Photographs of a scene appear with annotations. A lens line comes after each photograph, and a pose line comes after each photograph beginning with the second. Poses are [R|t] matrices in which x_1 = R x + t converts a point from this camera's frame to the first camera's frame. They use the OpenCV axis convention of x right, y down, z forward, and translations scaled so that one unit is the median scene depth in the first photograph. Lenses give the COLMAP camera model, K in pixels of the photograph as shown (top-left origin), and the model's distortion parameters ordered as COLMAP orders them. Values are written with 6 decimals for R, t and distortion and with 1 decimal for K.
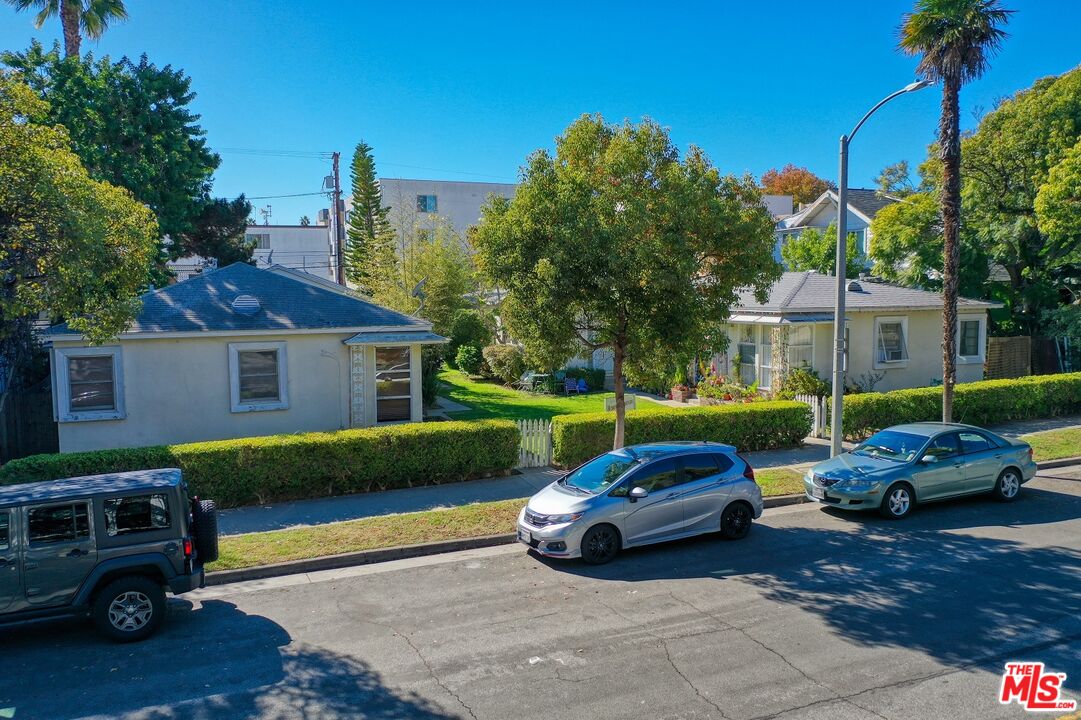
lens RADIAL K [[871.6, 0, 540.5], [0, 871.6, 360.0], [0, 0, 1]] dist [0.000623, -0.007350]
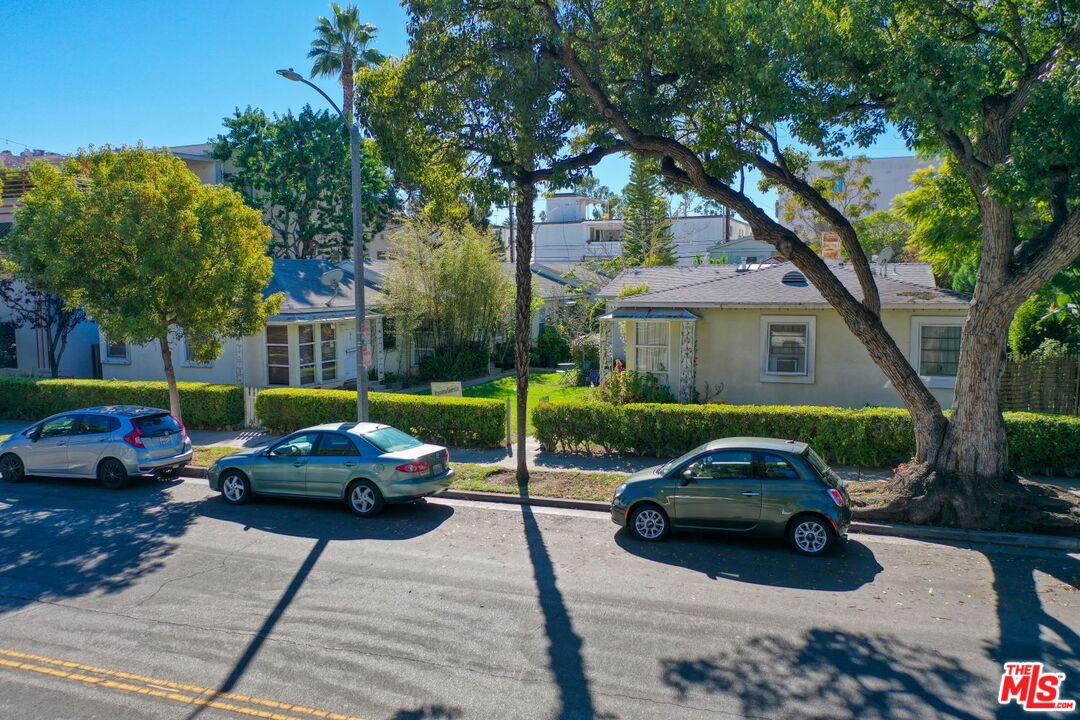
lens RADIAL K [[870.8, 0, 540.0], [0, 870.8, 360.0], [0, 0, 1]] dist [0.000623, -0.007350]
pose [[0.721865, 0.066678, -0.688814, 1.280969], [-0.059378, 0.997645, 0.034346, -0.040060], [0.689482, 0.016107, 0.724124, 0.478541]]
